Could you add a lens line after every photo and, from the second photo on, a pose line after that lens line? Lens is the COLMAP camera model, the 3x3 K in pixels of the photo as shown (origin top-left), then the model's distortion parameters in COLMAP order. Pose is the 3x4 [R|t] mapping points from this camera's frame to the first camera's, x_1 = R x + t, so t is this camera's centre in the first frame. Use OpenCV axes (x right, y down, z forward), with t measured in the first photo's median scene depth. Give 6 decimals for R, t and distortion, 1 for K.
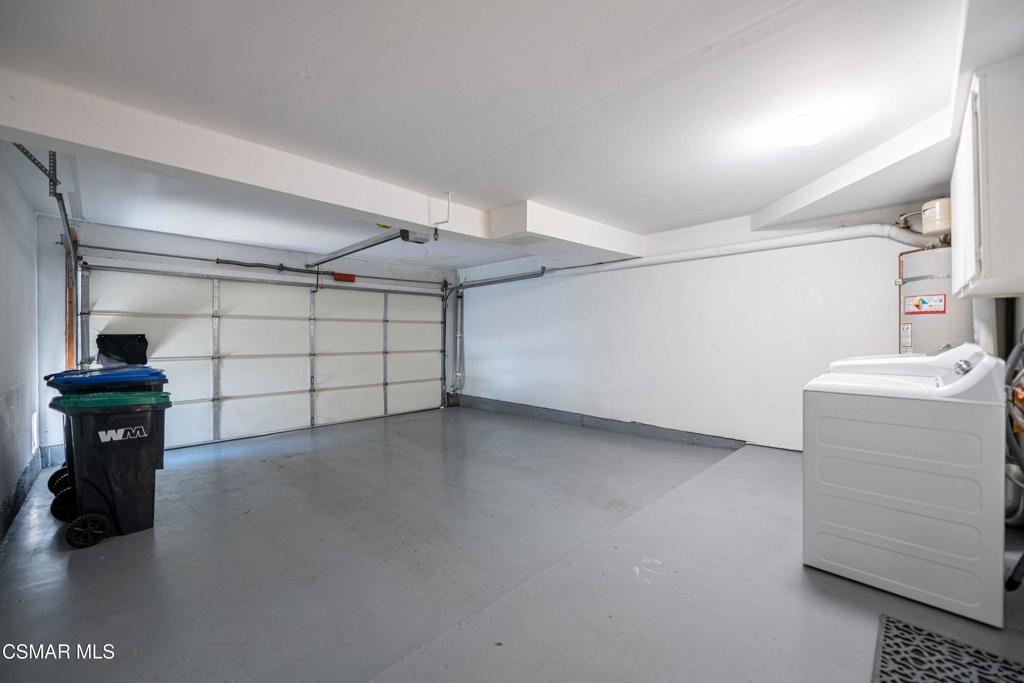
lens RADIAL K [[411.7, 0, 510.3], [0, 411.7, 335.3], [0, 0, 1]] dist [-0.000990, -0.000024]
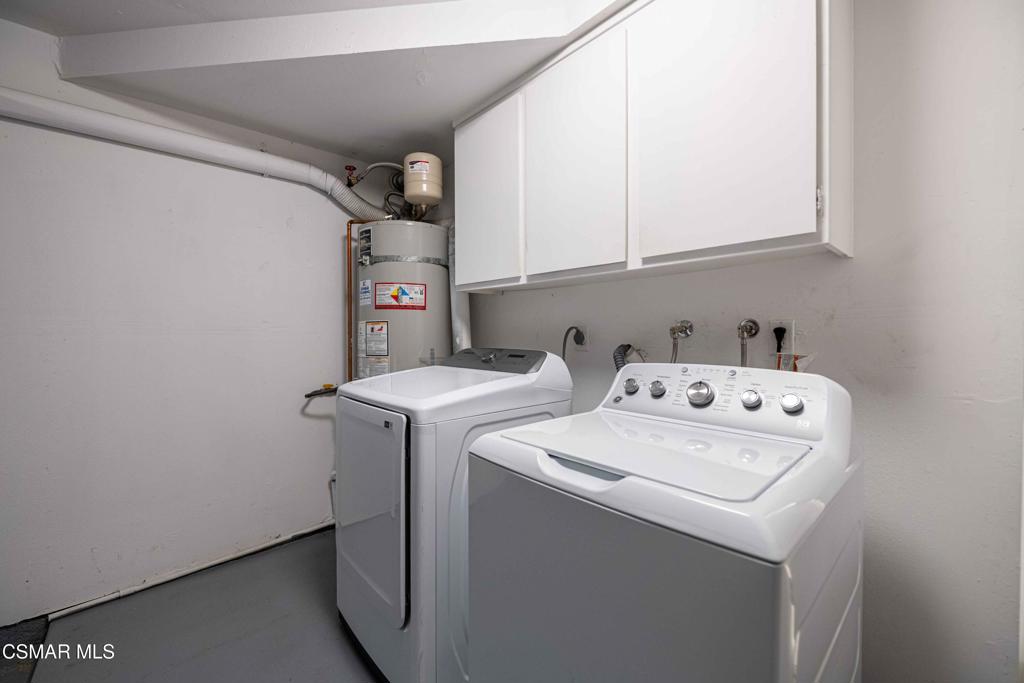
lens RADIAL K [[411.7, 0, 510.6], [0, 411.7, 337.4], [0, 0, 1]] dist [-0.000990, -0.000024]
pose [[0.056900, -0.007069, 0.998355, 0.302635], [0.005579, 0.999962, 0.006762, -0.006613], [-0.998364, 0.005185, 0.056938, 0.774937]]
